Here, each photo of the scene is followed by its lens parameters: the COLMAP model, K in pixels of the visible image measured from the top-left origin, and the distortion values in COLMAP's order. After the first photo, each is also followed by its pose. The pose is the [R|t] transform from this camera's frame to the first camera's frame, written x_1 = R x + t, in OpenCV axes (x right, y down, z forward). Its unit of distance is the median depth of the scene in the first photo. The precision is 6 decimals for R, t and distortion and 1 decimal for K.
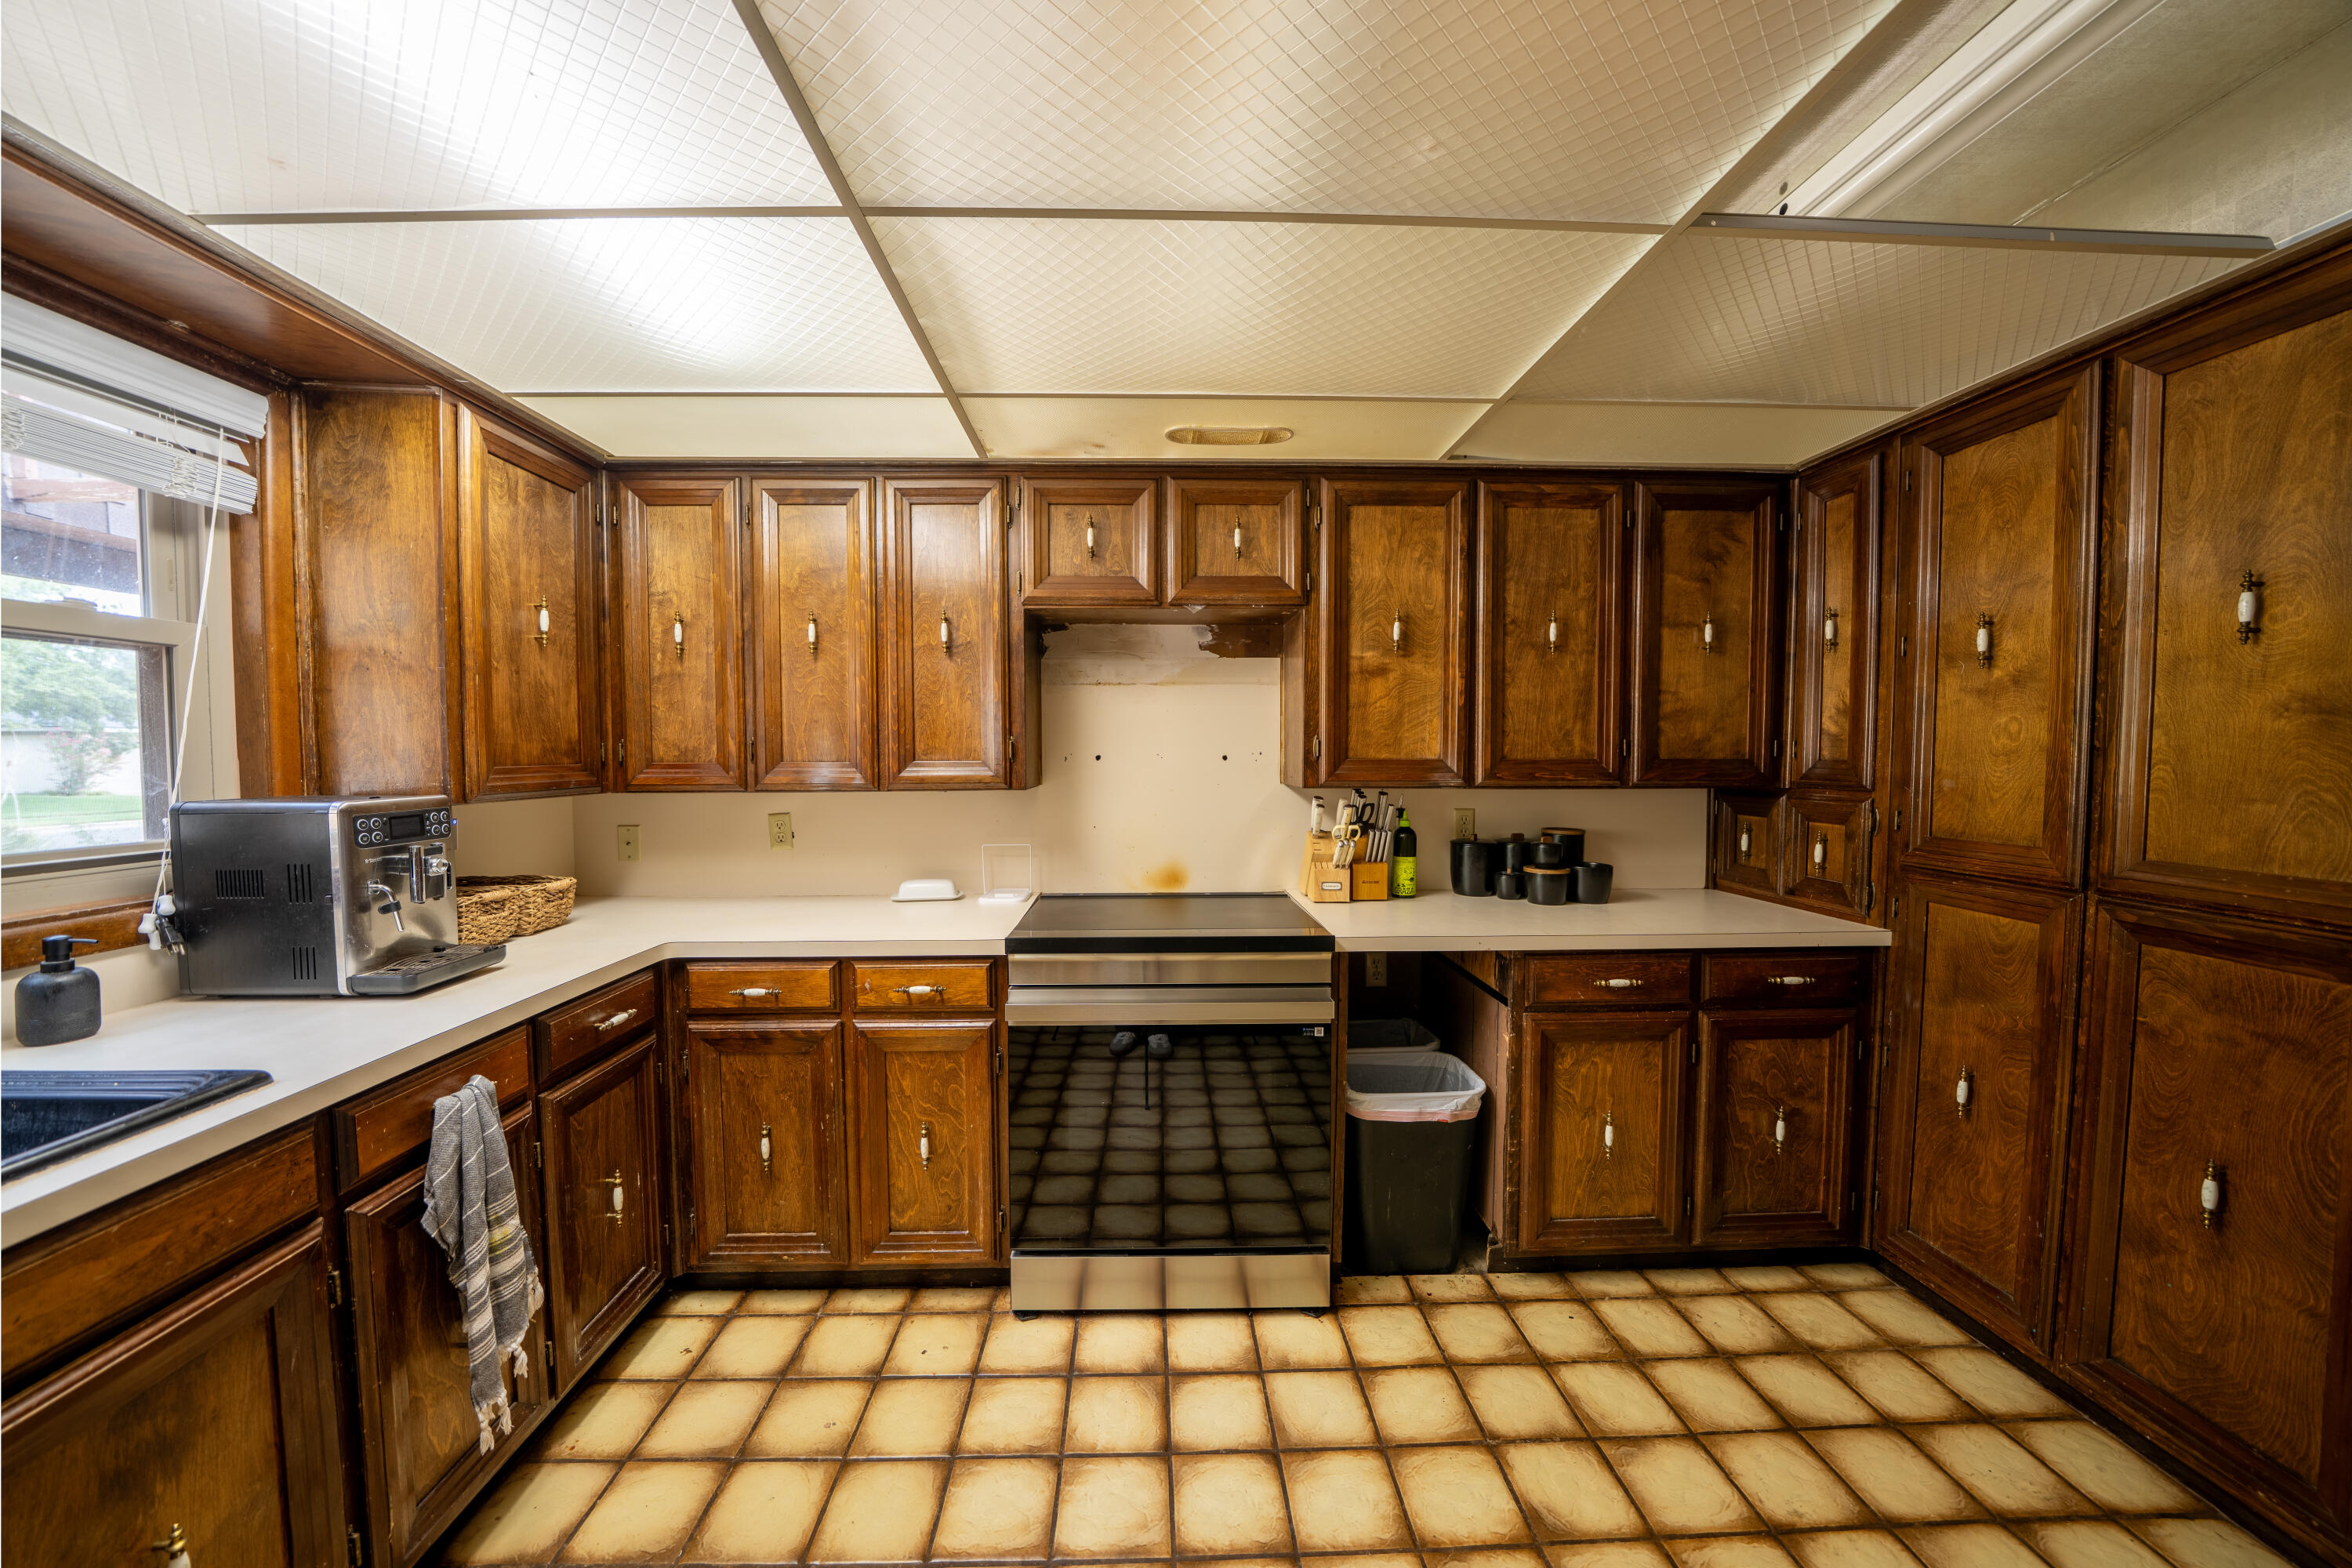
lens RADIAL K [[821.5, 0, 1161.1], [0, 821.5, 785.9], [0, 0, 1]] dist [-0.025785, 0.002865]
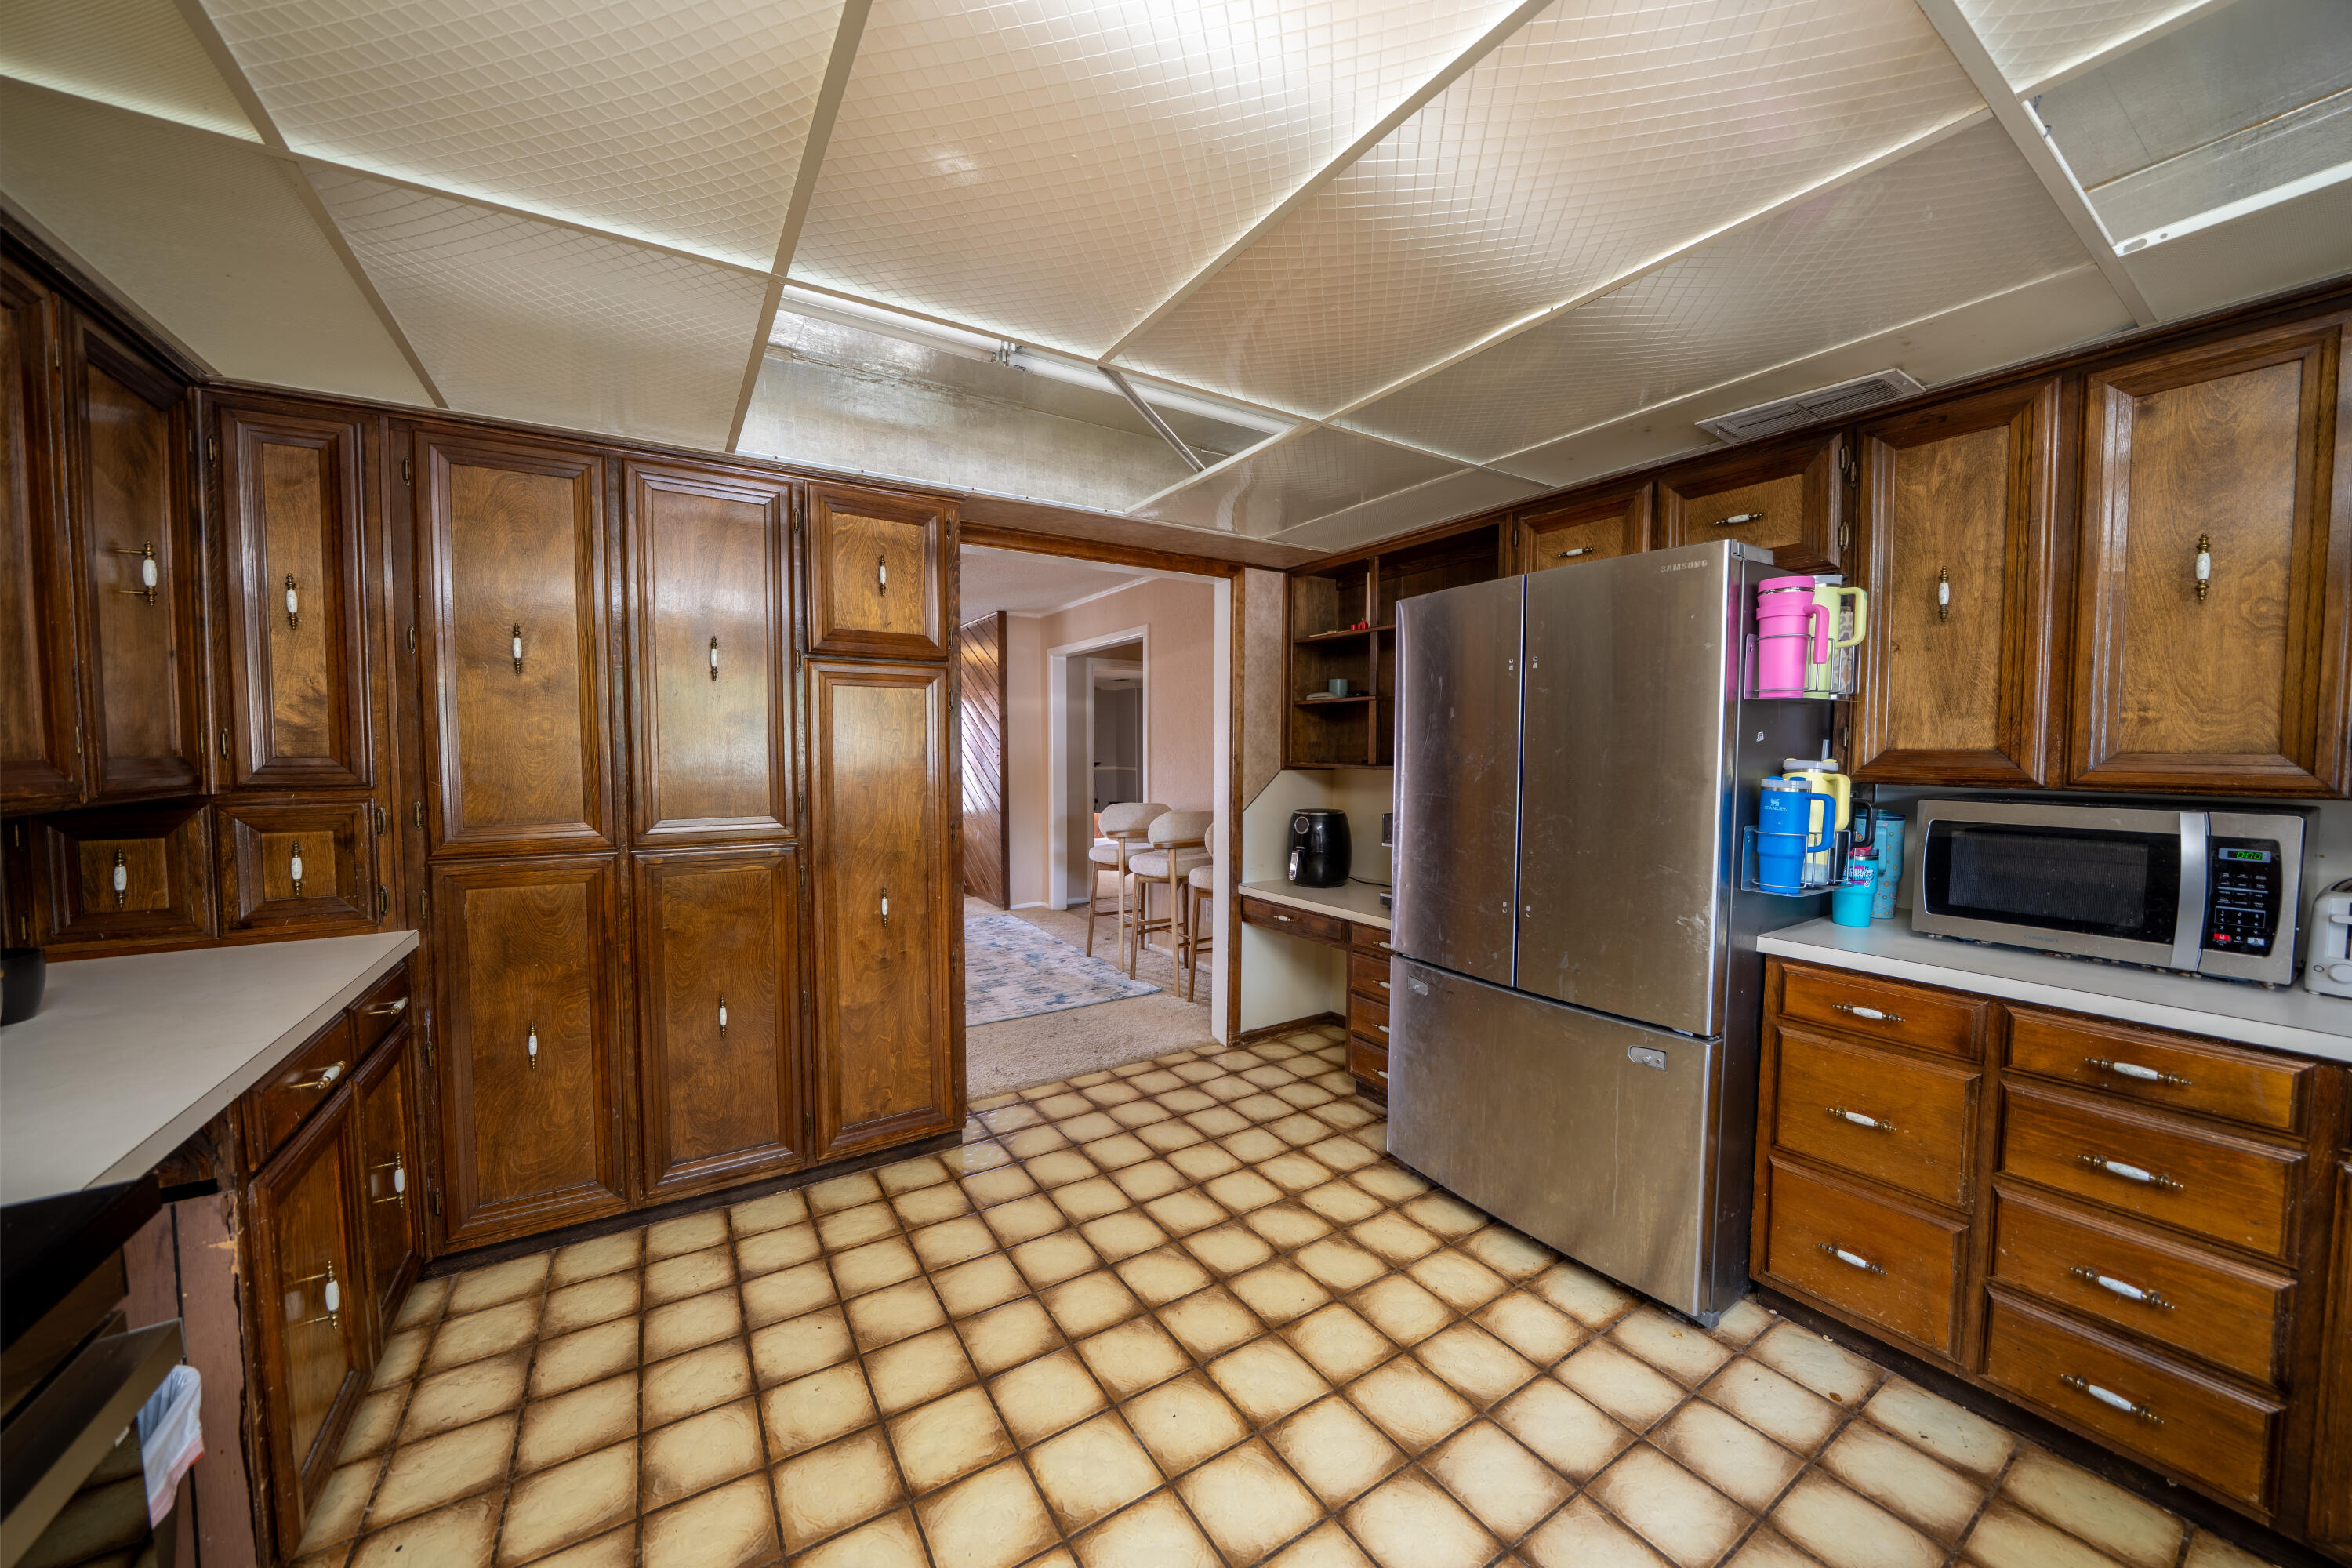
lens RADIAL K [[821.5, 0, 1161.1], [0, 821.5, 785.9], [0, 0, 1]] dist [-0.025785, 0.002865]
pose [[-0.503604, -0.039839, 0.863015, -0.380559], [0.038718, 0.996892, 0.068613, -0.026087], [-0.863066, 0.067968, -0.500497, 0.697535]]
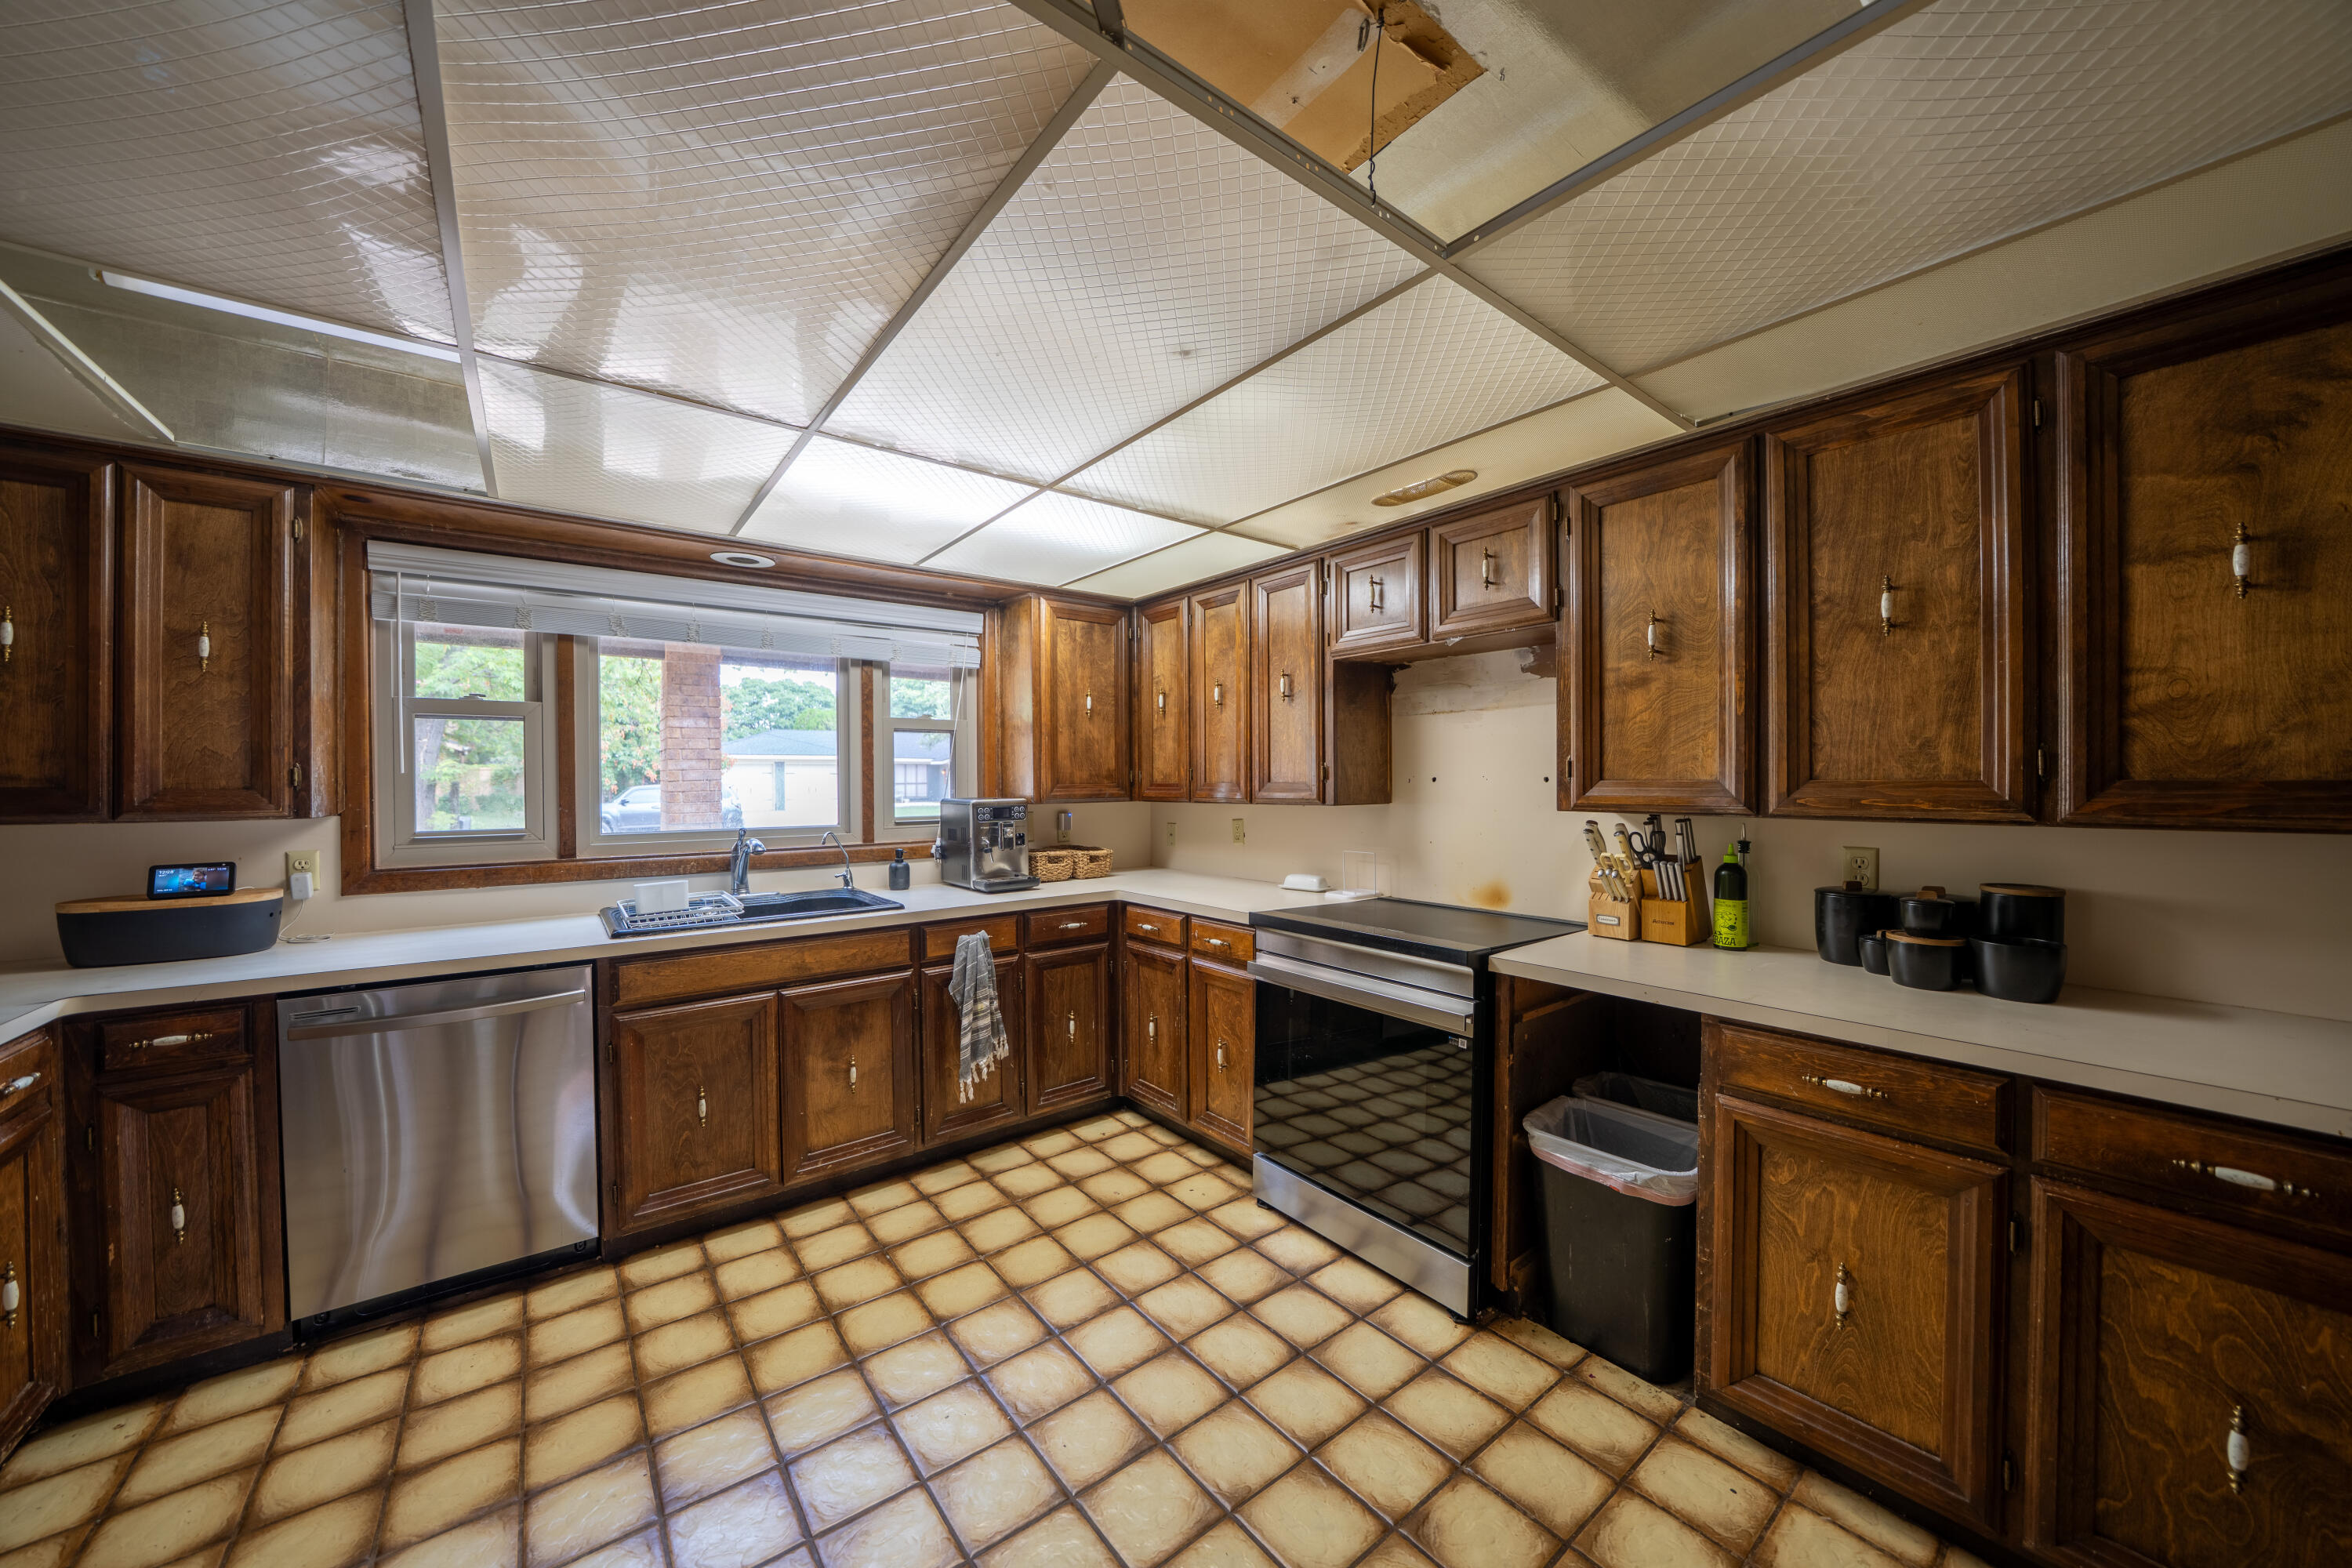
lens RADIAL K [[821.5, 0, 1161.1], [0, 821.5, 785.9], [0, 0, 1]] dist [-0.025785, 0.002865]
pose [[0.586492, 0.004883, -0.809940, 0.773877], [-0.027380, 0.999530, -0.013801, -0.000663], [0.809492, 0.030270, 0.586350, 0.072252]]
